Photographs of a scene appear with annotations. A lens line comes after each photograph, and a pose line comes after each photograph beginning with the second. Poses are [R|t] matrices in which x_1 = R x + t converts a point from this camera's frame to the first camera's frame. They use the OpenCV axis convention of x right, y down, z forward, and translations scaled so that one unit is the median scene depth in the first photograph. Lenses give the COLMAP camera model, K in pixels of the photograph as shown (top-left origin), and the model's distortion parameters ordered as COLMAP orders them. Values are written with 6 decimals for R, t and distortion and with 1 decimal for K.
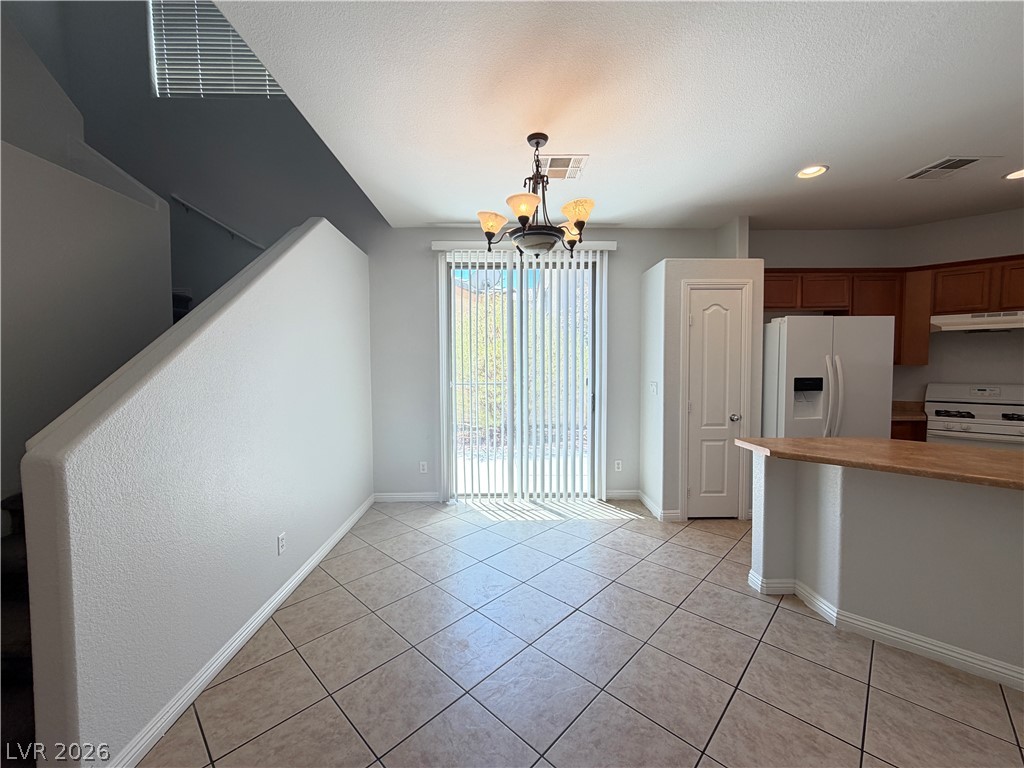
lens RADIAL K [[410.4, 0, 512.0], [0, 410.4, 384.0], [0, 0, 1]] dist [-0.001042, 0.000464]
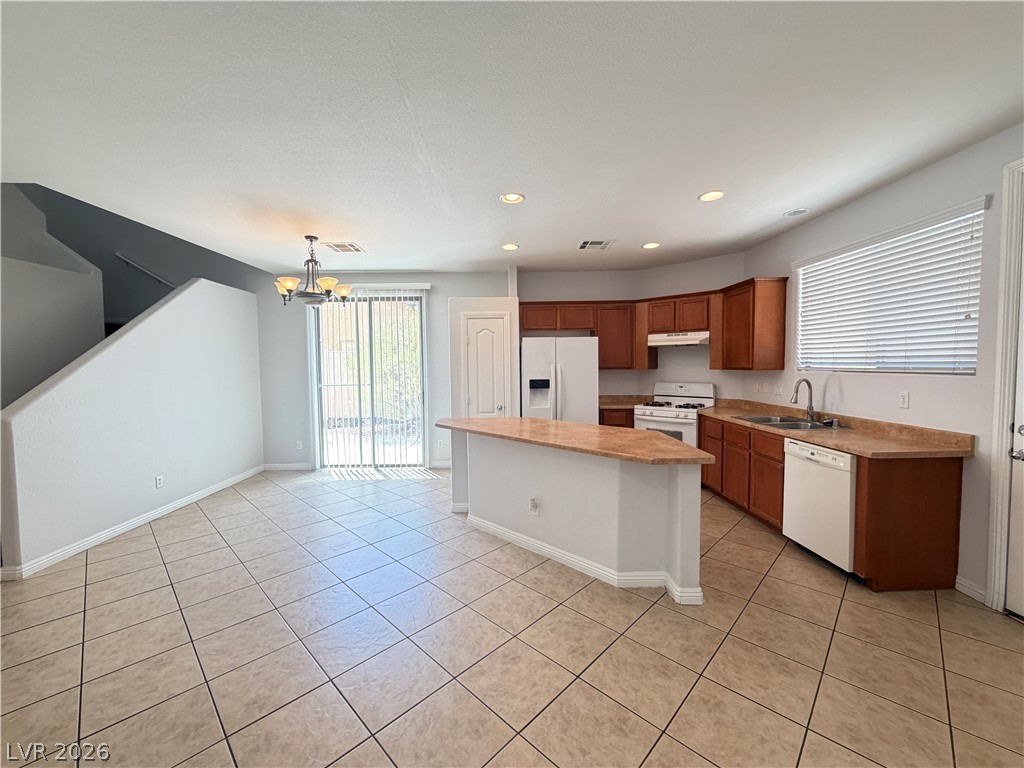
lens RADIAL K [[416.0, 0, 508.0], [0, 416.0, 384.0], [0, 0, 1]] dist [0.001175, 0.000034]
pose [[0.999921, -0.006647, -0.010638, 0.583646], [0.006645, 0.999978, -0.000183, 0.000707], [0.010639, 0.000112, 0.999943, -0.454802]]
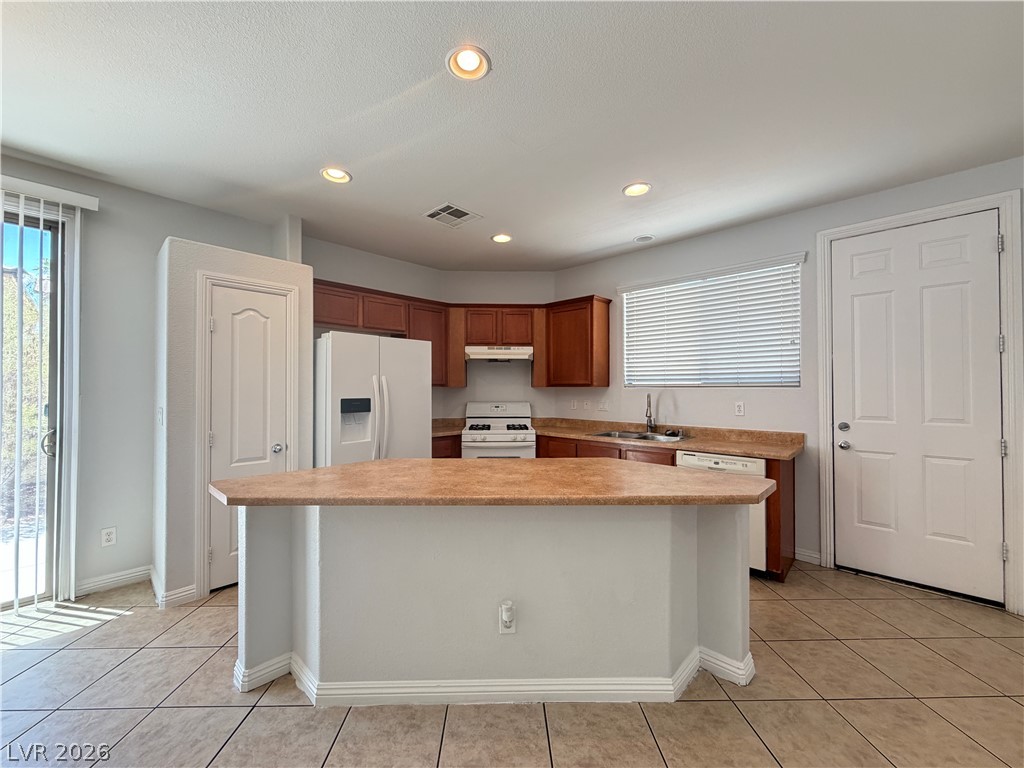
lens RADIAL K [[410.4, 0, 512.0], [0, 410.4, 384.0], [0, 0, 1]] dist [-0.001042, 0.000464]
pose [[0.701390, 0.013702, 0.712646, 0.281024], [0.031898, 0.998210, -0.050587, 0.009906], [-0.712063, 0.058213, 0.699698, 0.076799]]
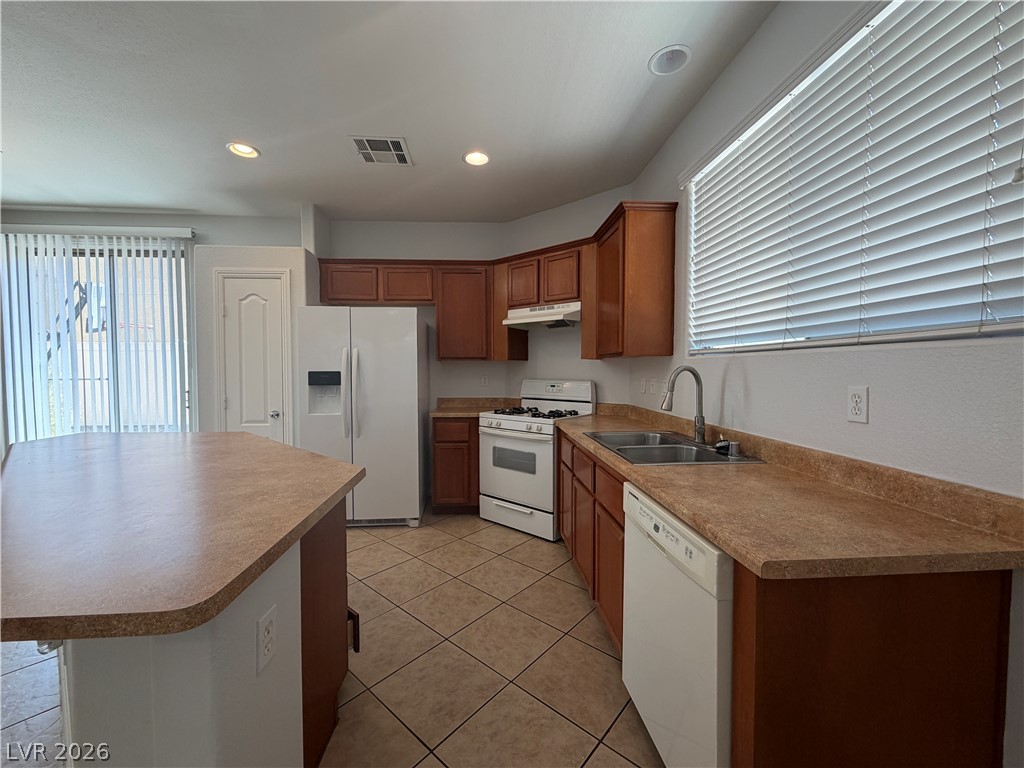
lens RADIAL K [[410.4, 0, 512.0], [0, 410.4, 384.0], [0, 0, 1]] dist [-0.001042, 0.000464]
pose [[0.998947, 0.002894, 0.045778, 1.037897], [-0.002219, 0.999888, -0.014780, 0.025211], [-0.045815, 0.014663, 0.998842, 0.030934]]
